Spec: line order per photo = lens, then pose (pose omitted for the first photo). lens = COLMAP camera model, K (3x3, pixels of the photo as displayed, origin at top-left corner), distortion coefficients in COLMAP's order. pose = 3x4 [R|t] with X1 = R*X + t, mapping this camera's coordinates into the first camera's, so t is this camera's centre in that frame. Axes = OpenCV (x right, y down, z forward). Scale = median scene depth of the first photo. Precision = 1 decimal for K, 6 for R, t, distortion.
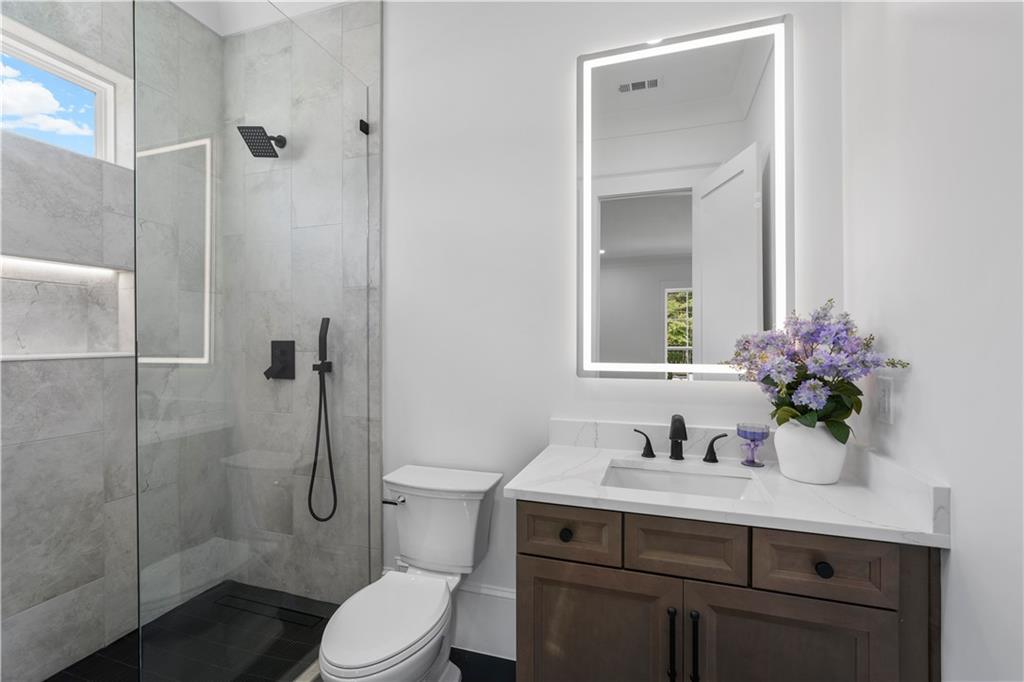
lens RADIAL K [[443.6, 0, 512.3], [0, 443.6, 339.7], [0, 0, 1]] dist [-0.008940, 0.004153]
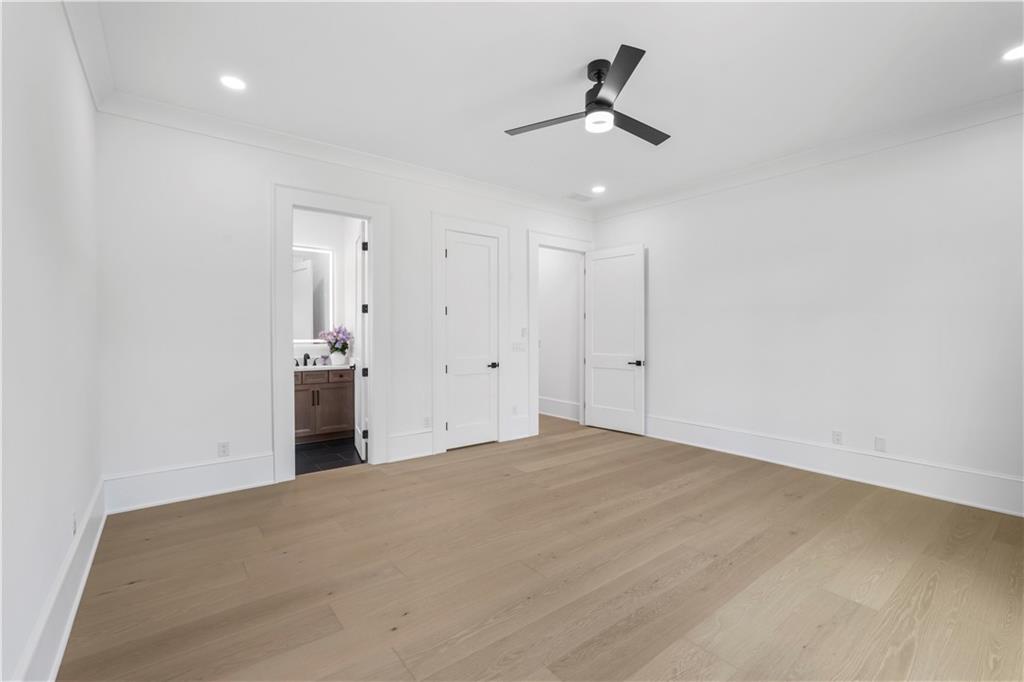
lens RADIAL K [[443.6, 0, 514.1], [0, 443.6, 338.5], [0, 0, 1]] dist [-0.008940, 0.004153]
pose [[0.551532, -0.017895, 0.833962, -2.005235], [-0.009568, 0.999568, 0.027776, -0.084467], [-0.834099, -0.023298, 0.551123, -2.843968]]
